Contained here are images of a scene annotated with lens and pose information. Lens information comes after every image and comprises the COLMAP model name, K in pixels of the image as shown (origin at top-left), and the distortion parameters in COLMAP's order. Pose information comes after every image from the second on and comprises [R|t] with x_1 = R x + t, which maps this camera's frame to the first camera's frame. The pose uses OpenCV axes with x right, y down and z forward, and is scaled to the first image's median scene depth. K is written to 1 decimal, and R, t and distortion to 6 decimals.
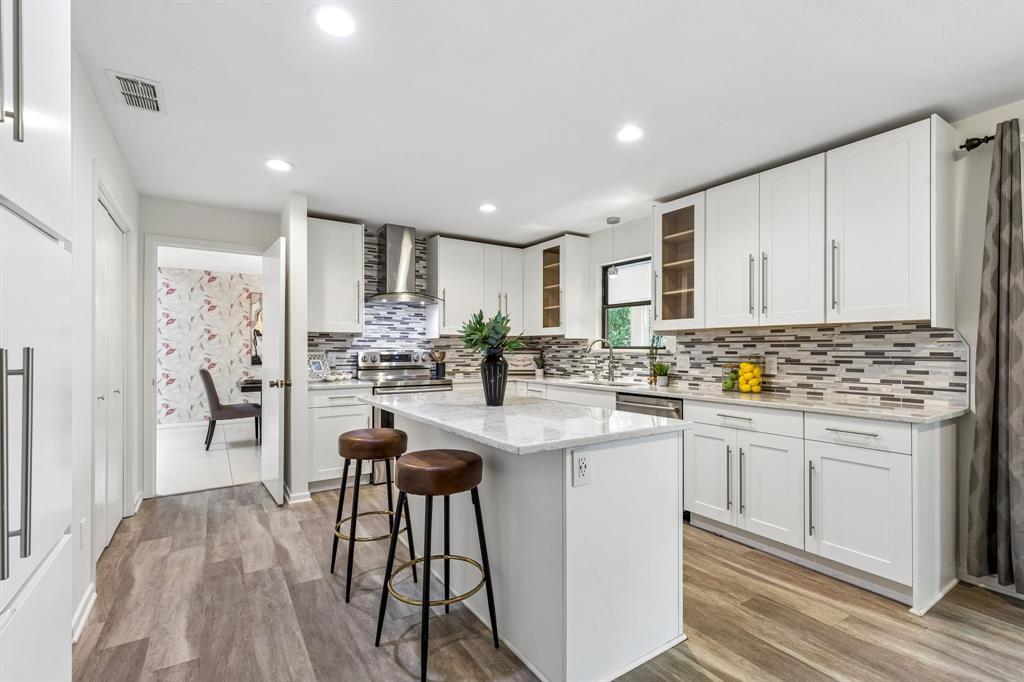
lens RADIAL K [[460.1, 0, 512.2], [0, 460.1, 347.2], [0, 0, 1]] dist [0.008633, -0.000183]
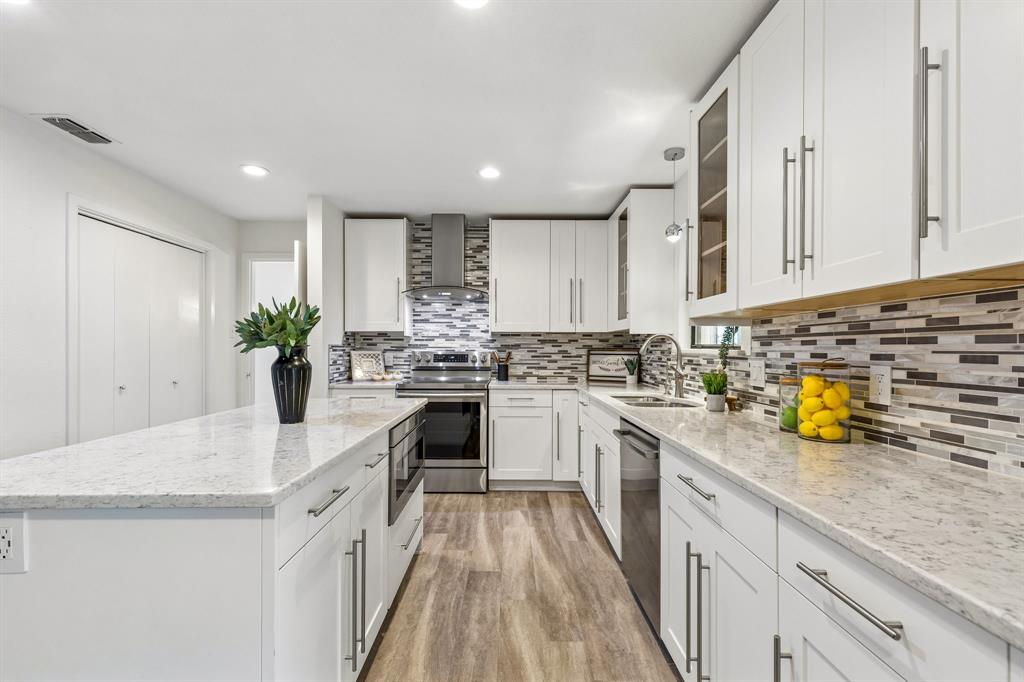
lens RADIAL K [[460.1, 0, 511.2], [0, 460.1, 345.3], [0, 0, 1]] dist [0.008633, -0.000183]
pose [[0.838702, -0.002562, -0.544584, 0.463632], [-0.000312, 0.999987, -0.005185, 0.003099], [0.544590, 0.004518, 0.838690, 0.384187]]
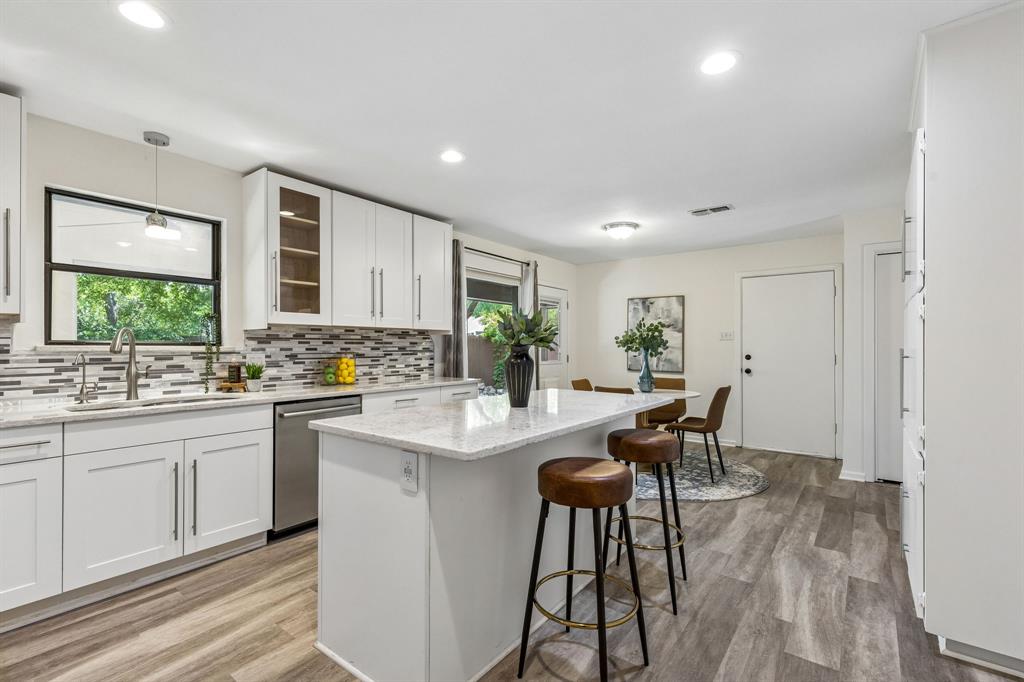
lens RADIAL K [[460.1, 0, 508.8], [0, 460.1, 343.0], [0, 0, 1]] dist [0.008633, -0.000183]
pose [[-0.327000, 0.003772, 0.945017, -0.633419], [-0.005596, 0.999967, -0.005928, 0.001464], [-0.945008, -0.007227, -0.326968, 0.911368]]
